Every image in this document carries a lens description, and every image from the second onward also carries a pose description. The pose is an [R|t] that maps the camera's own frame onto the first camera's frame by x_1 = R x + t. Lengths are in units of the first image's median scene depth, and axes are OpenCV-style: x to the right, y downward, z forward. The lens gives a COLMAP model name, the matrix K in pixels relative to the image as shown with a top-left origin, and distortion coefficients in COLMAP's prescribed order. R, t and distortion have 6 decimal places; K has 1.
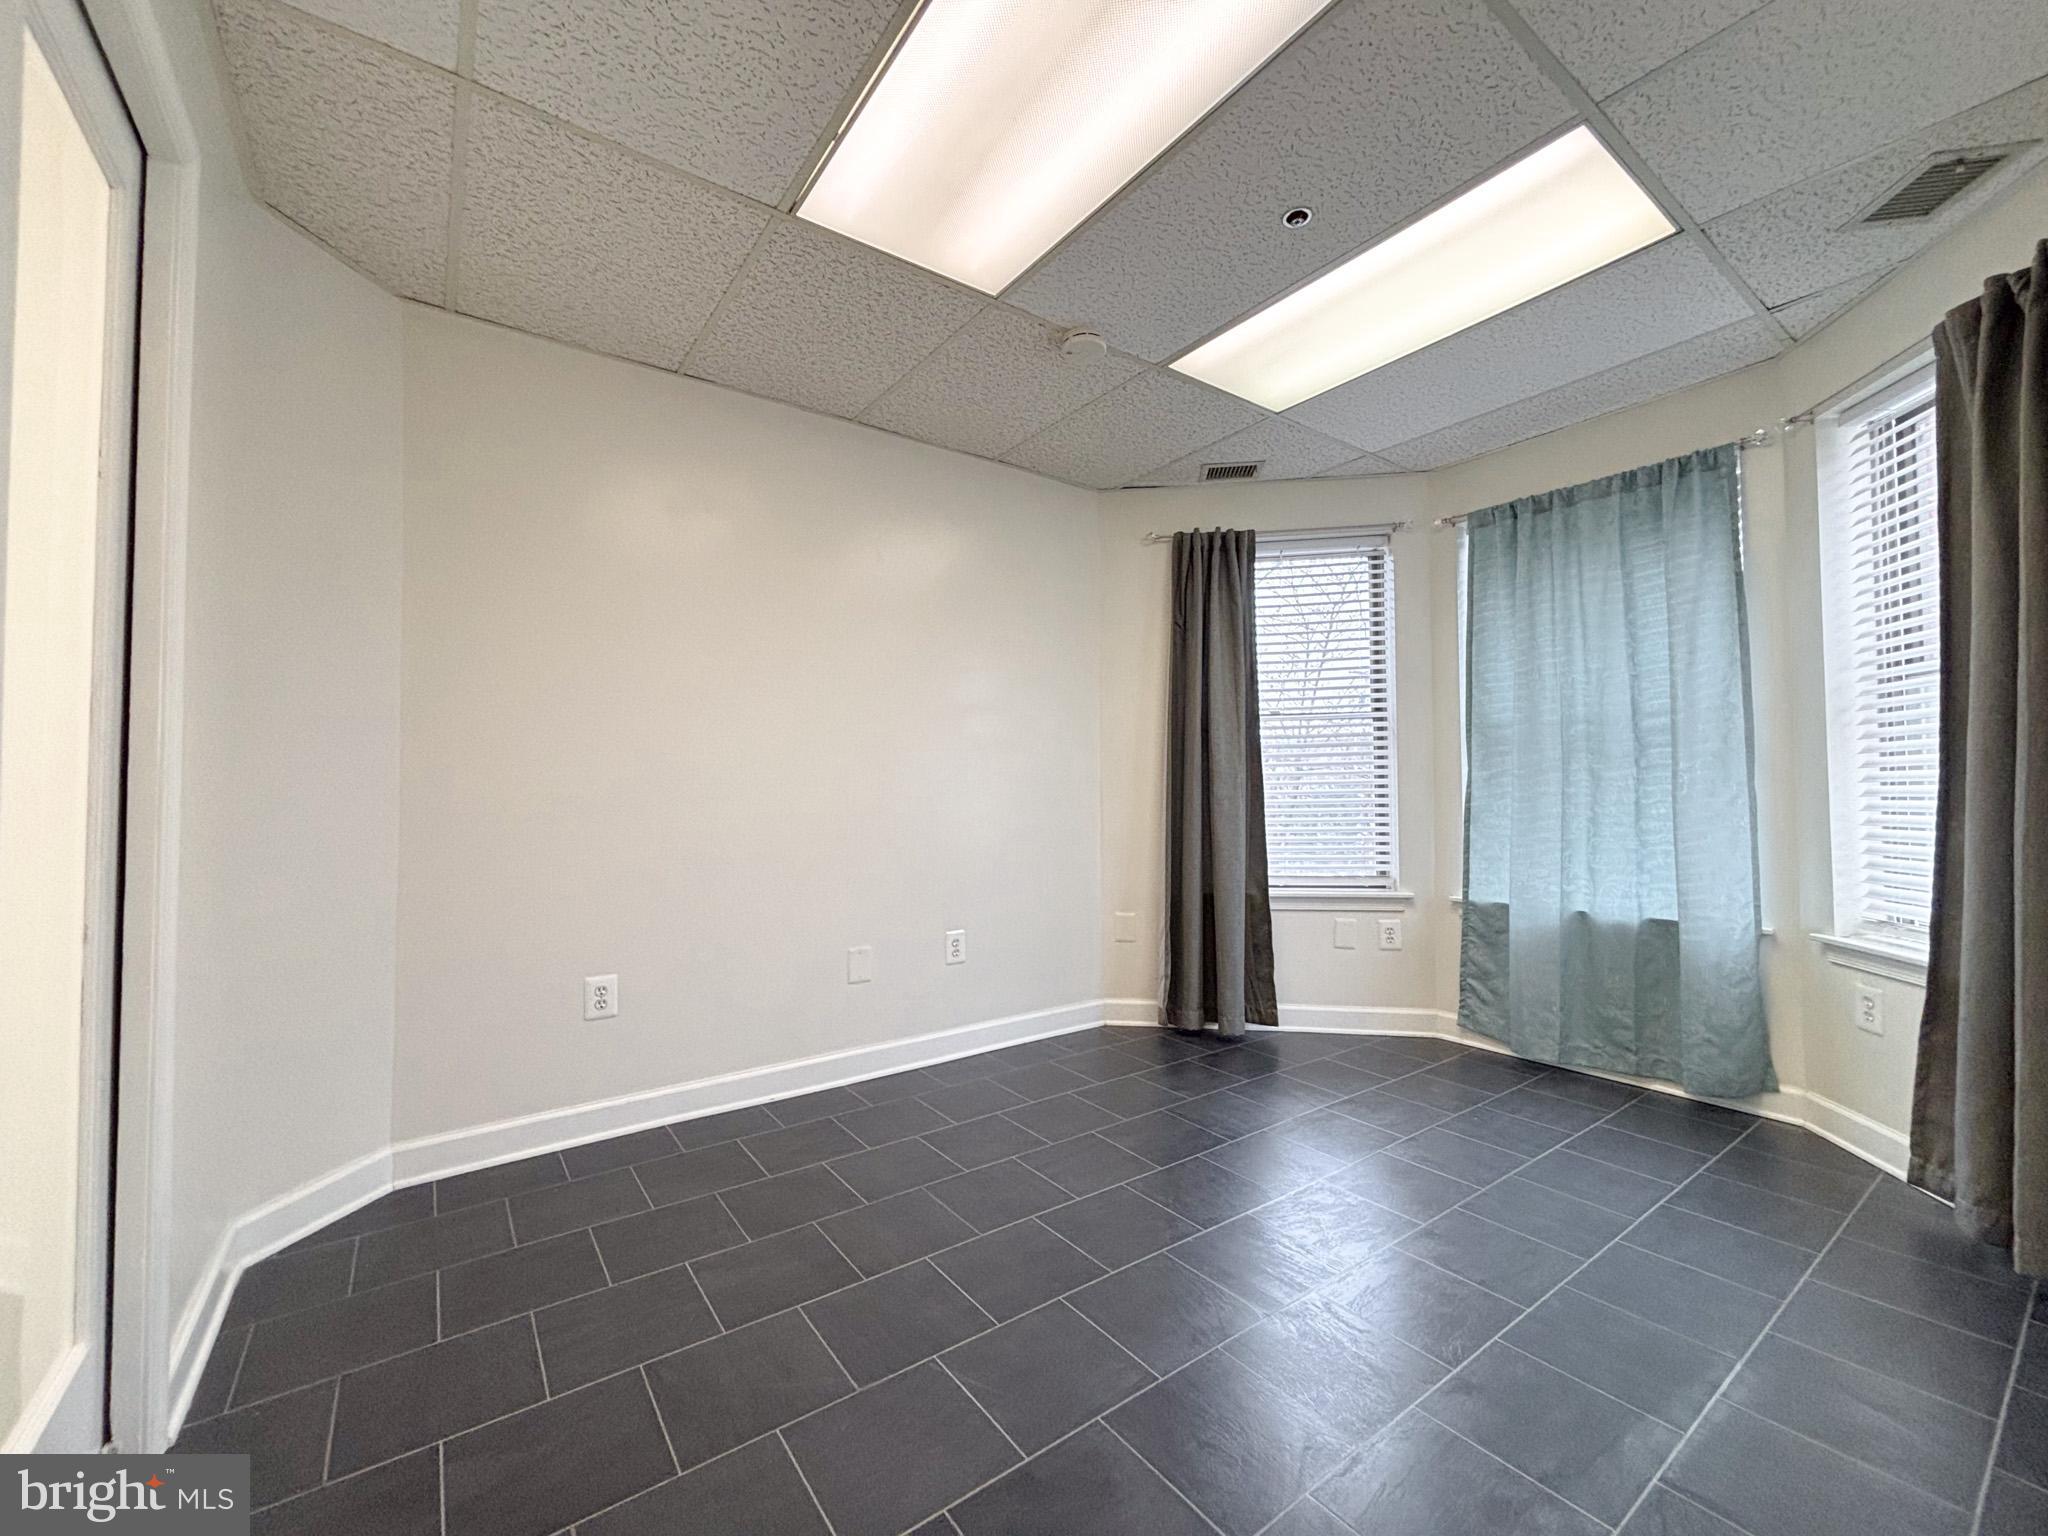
lens RADIAL K [[805.3, 0, 1023.5], [0, 805.3, 796.4], [0, 0, 1]] dist [-0.001335, -0.009401]
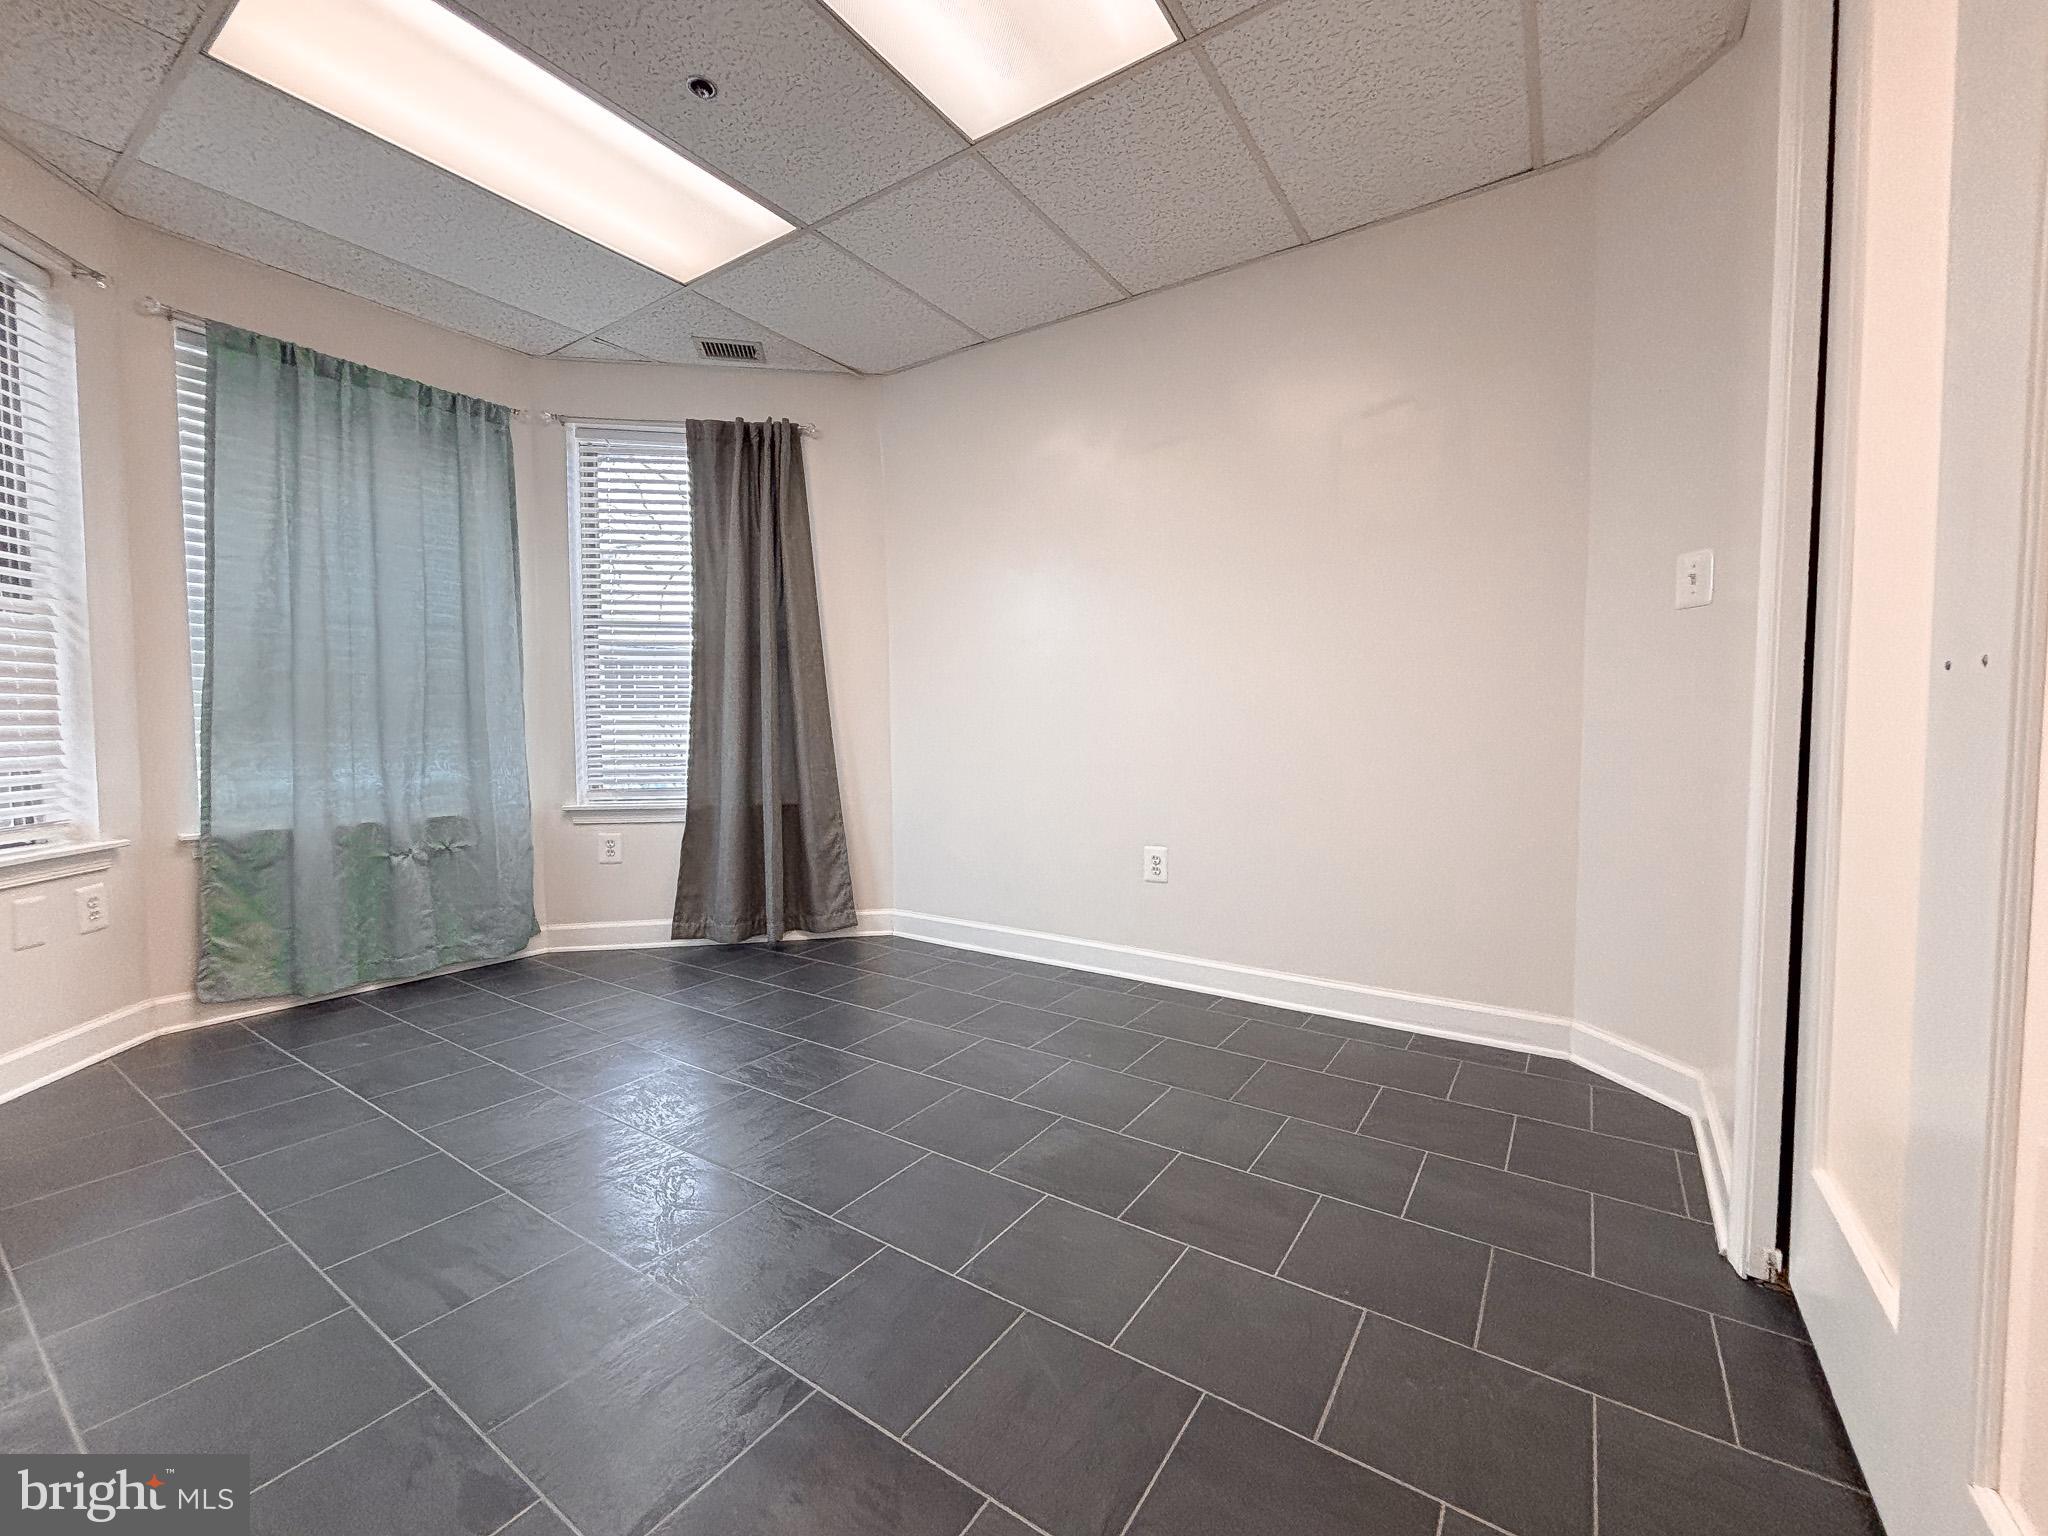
lens RADIAL K [[795.2, 0, 1024.0], [0, 795.2, 768.0], [0, 0, 1]] dist [0.001549, 0.000330]
pose [[-0.322419, -0.044492, 0.945551, -0.447776], [0.008685, 0.998714, 0.049955, 0.038625], [-0.946557, 0.024319, -0.321618, 0.569919]]
